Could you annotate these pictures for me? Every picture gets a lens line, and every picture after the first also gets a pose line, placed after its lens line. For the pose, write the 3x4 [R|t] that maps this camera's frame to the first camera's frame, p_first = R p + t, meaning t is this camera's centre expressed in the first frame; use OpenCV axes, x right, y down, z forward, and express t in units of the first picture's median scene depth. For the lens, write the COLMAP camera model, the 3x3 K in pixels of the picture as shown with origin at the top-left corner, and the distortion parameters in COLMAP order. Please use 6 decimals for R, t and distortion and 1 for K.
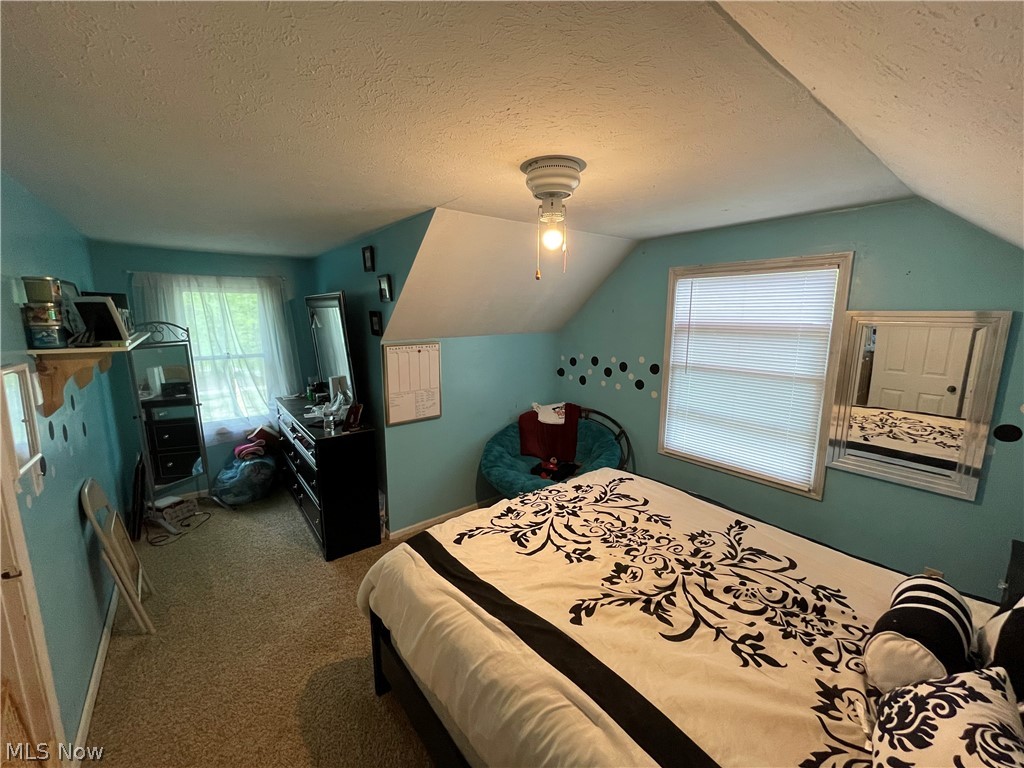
lens RADIAL K [[414.6, 0, 512.6], [0, 414.6, 383.8], [0, 0, 1]] dist [0.000168, 0.000004]
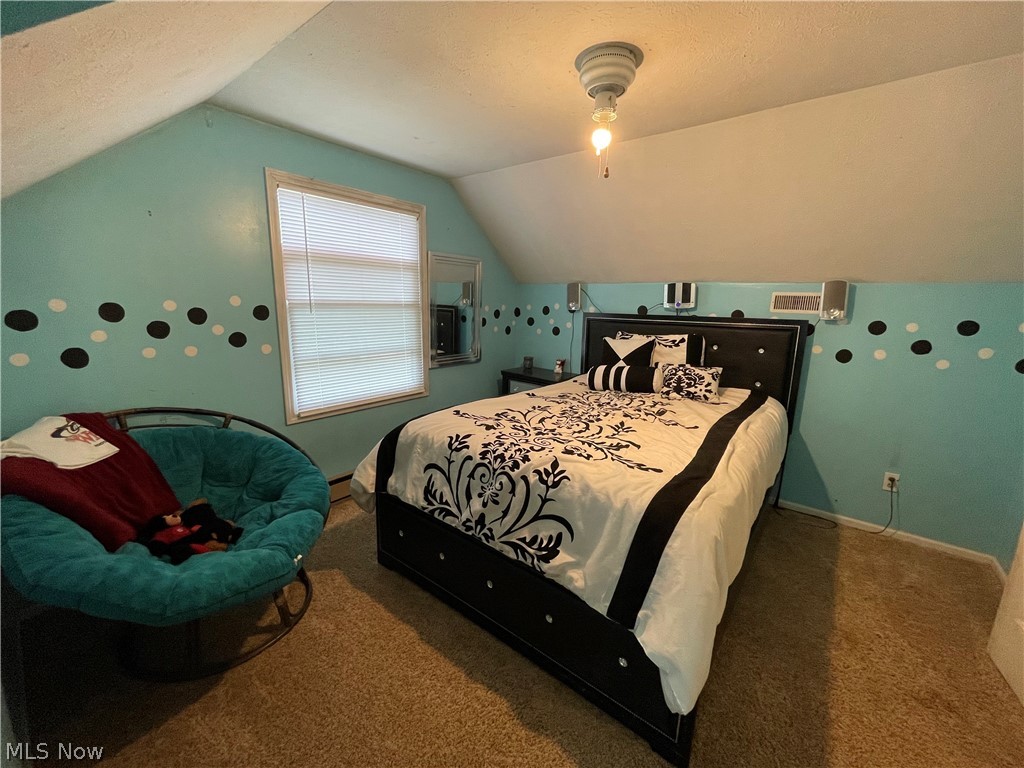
lens RADIAL K [[414.6, 0, 512.7], [0, 414.6, 381.5], [0, 0, 1]] dist [0.000168, 0.000004]
pose [[-0.227854, -0.194327, 0.954107, -0.509230], [0.142247, 0.962726, 0.230053, -0.027474], [-0.963249, 0.188137, -0.191718, 0.844343]]
